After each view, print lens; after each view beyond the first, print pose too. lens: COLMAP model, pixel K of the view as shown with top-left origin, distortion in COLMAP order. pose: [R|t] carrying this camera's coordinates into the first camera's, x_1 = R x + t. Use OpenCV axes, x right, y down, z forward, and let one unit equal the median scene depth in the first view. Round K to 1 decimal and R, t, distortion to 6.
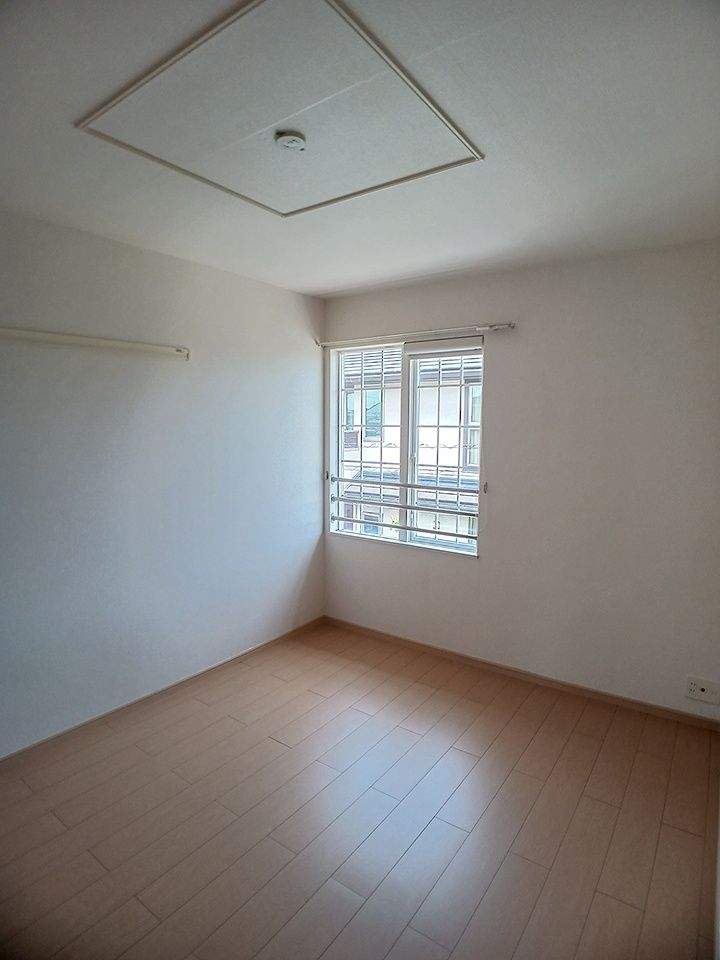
lens RADIAL K [[527.2, 0, 361.8], [0, 527.2, 457.7], [0, 0, 1]] dist [0.000628, 0.000289]
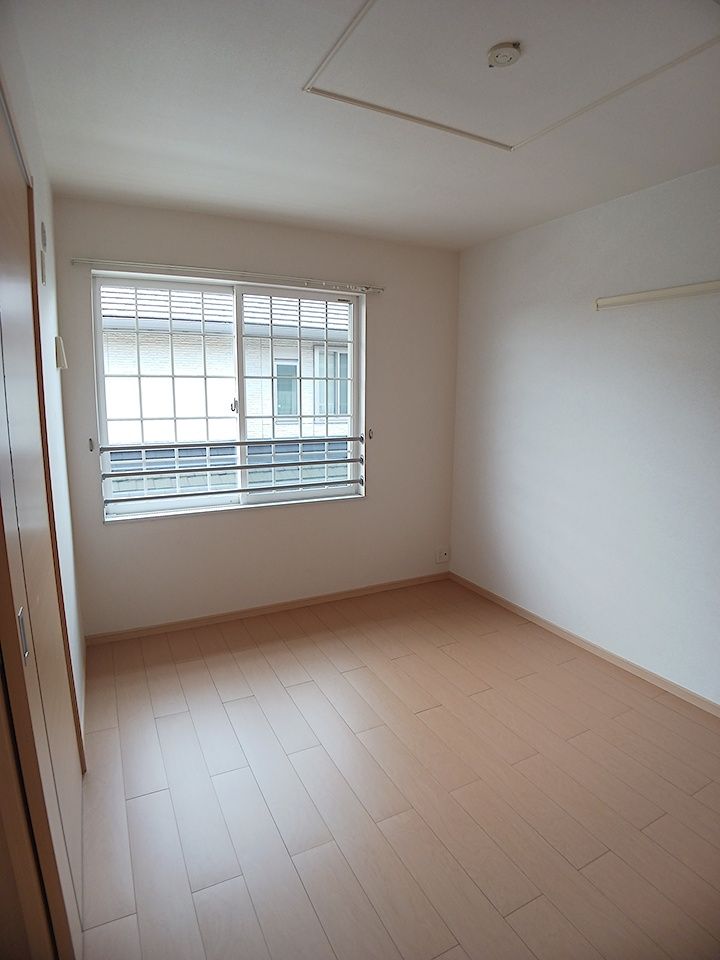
lens RADIAL K [[517.4, 0, 360.0], [0, 517.4, 480.0], [0, 0, 1]] dist [0.000277, 0.000030]
pose [[0.462527, -0.158168, 0.872383, -0.665692], [0.037279, 0.986558, 0.159104, -0.021415], [-0.885821, -0.041068, 0.462206, 0.458090]]
